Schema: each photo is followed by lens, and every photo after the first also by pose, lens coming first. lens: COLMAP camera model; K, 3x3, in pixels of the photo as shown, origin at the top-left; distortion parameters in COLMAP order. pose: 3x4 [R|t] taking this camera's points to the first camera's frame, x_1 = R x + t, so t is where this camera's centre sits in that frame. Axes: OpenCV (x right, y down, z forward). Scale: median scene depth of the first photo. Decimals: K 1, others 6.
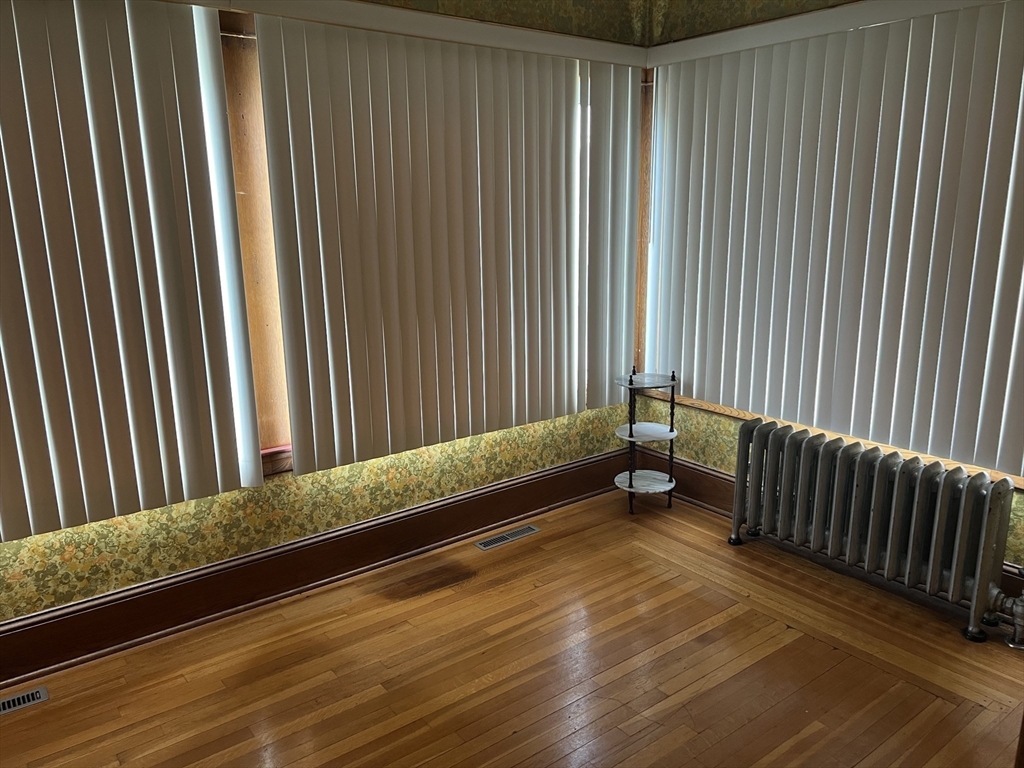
lens RADIAL K [[769.0, 0, 517.7], [0, 769.0, 386.6], [0, 0, 1]] dist [0.052315, -0.062036]
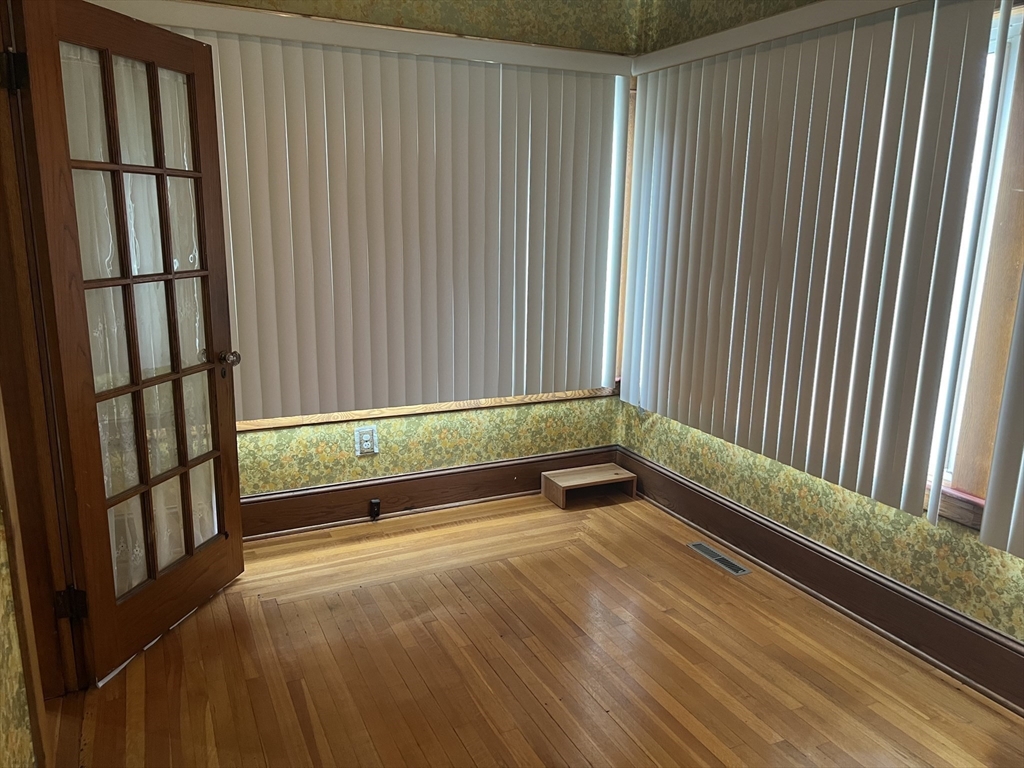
lens RADIAL K [[769.0, 0, 513.3], [0, 769.0, 384.1], [0, 0, 1]] dist [0.052315, -0.062036]
pose [[-0.209571, 0.216493, -0.953525, 0.578403], [-0.239358, 0.934152, 0.264702, -0.141369], [0.948044, 0.283708, -0.143952, 0.638702]]
